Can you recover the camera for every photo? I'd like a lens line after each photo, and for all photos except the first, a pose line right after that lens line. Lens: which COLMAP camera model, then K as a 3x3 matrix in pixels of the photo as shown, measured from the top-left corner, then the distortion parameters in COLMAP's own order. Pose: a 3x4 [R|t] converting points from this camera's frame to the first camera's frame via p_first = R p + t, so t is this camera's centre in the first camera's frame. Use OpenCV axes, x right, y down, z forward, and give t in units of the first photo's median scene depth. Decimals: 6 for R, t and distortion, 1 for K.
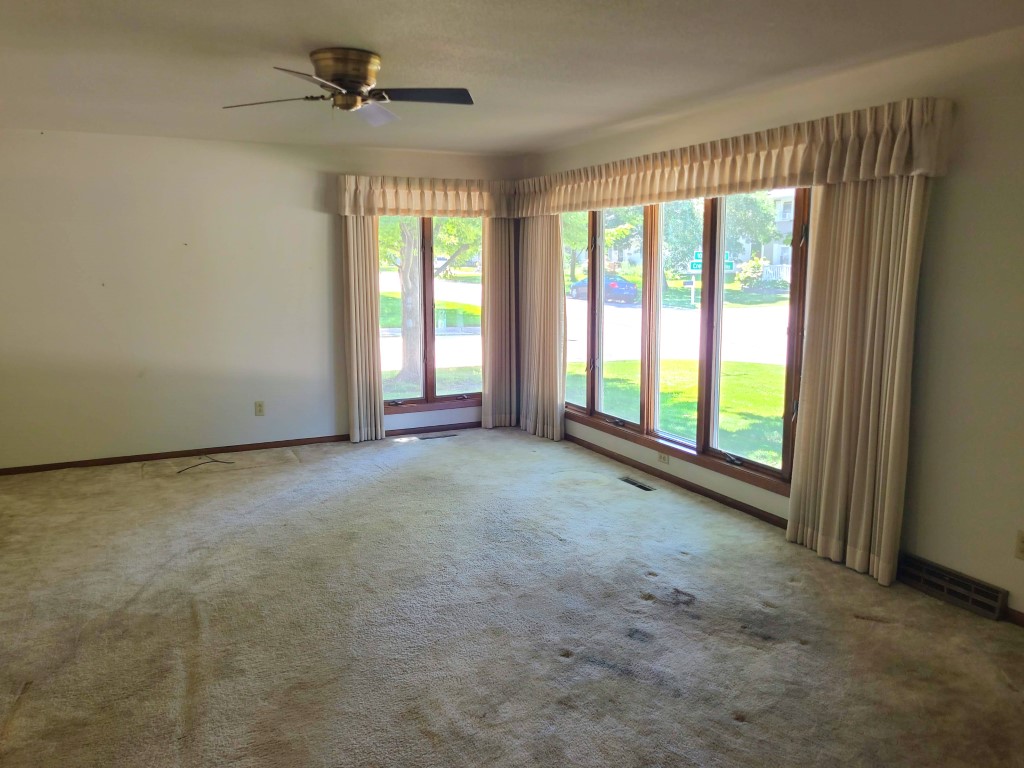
lens RADIAL K [[837.3, 0, 512.0], [0, 837.3, 384.0], [0, 0, 1]] dist [0.045294, -0.004472]
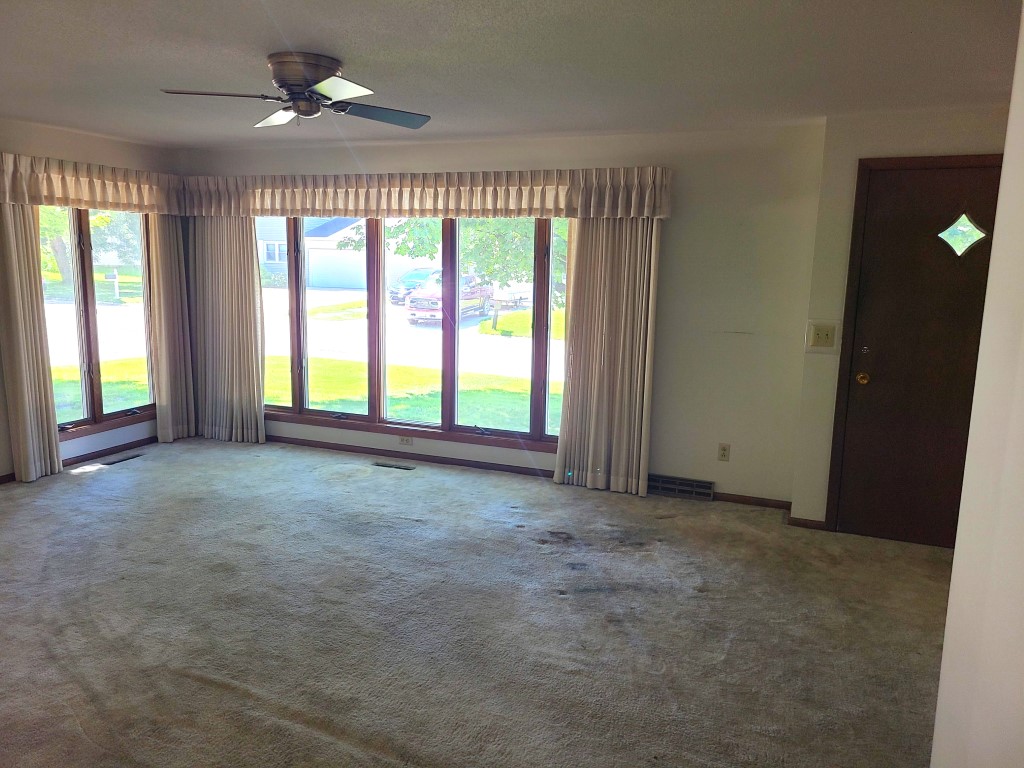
lens RADIAL K [[804.3, 0, 512.0], [0, 804.3, 384.0], [0, 0, 1]] dist [0.042529, -0.005138]
pose [[0.703187, -0.092319, 0.704986, -0.547426], [0.080869, 0.995485, 0.049698, -0.035124], [-0.706391, 0.022065, 0.707478, 0.137584]]
